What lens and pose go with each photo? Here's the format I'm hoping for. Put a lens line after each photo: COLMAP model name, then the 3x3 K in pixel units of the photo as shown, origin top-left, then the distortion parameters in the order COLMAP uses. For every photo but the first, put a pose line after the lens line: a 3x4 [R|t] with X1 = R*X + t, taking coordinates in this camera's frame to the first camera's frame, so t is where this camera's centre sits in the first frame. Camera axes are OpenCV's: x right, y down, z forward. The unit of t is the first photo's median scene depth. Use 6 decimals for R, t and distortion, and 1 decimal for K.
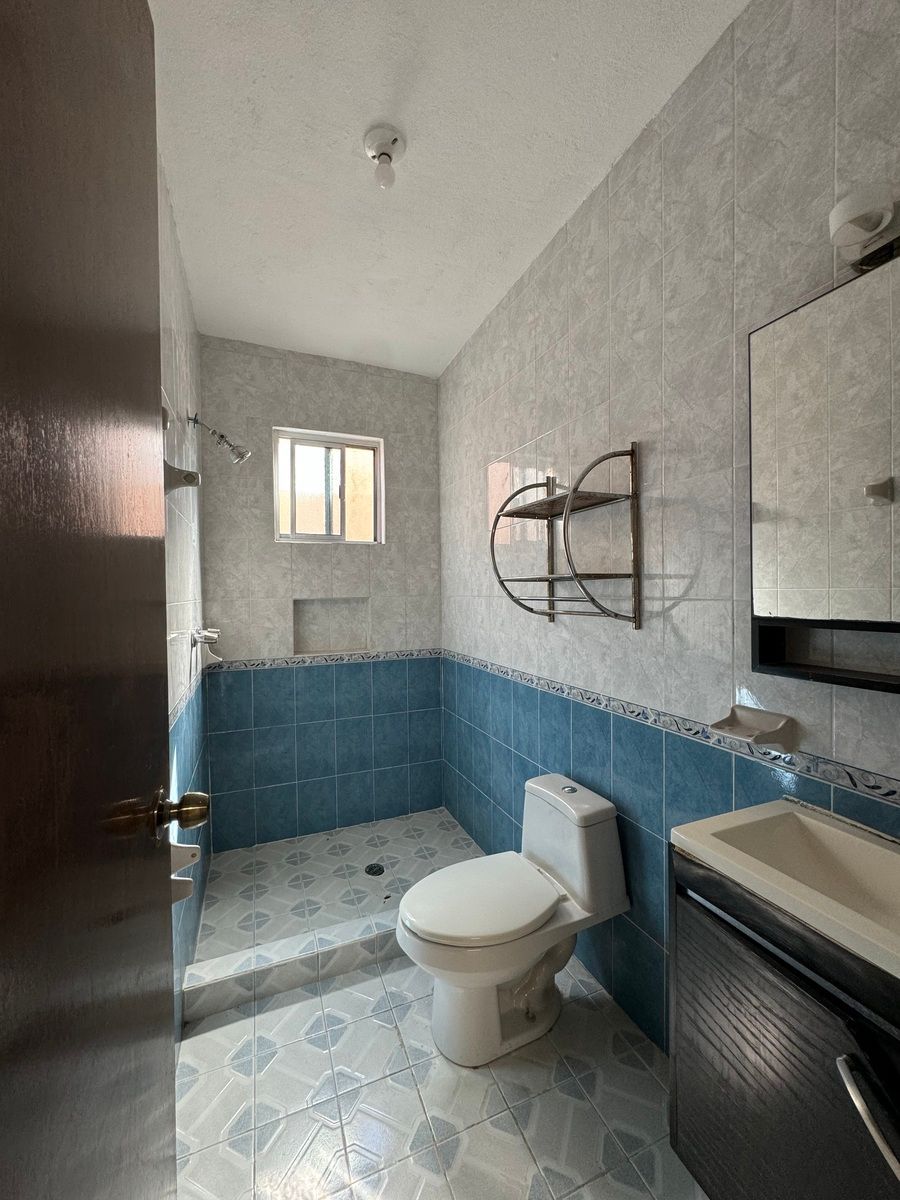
lens RADIAL K [[477.4, 0, 457.5], [0, 477.4, 601.0], [0, 0, 1]] dist [-0.002796, 0.000410]
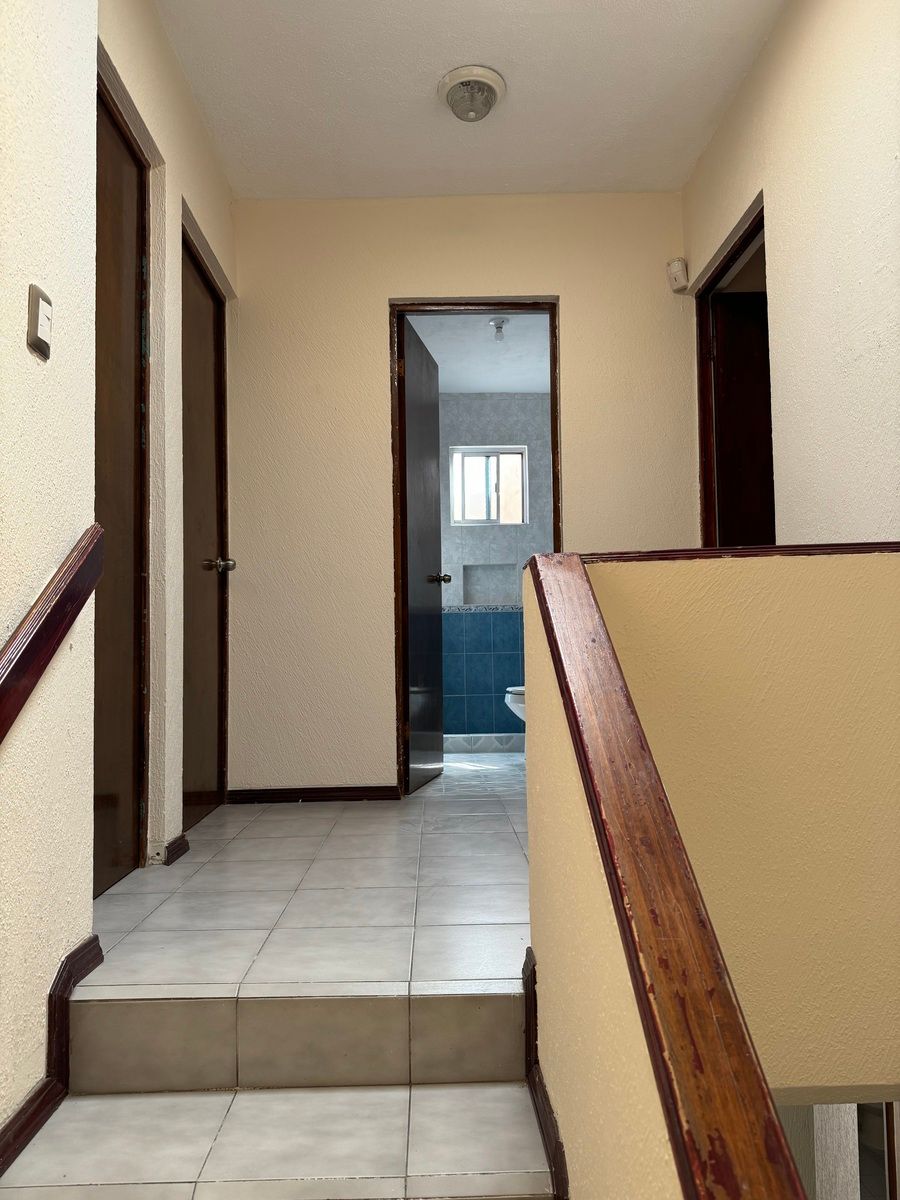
lens RADIAL K [[836.9, 0, 447.8], [0, 836.9, 602.0], [0, 0, 1]] dist [0.001909, 0.000054]
pose [[0.930070, -0.029408, -0.366204, 0.497118], [0.000303, 0.996852, -0.079283, 0.289122], [0.367382, 0.073628, 0.927151, -1.254217]]
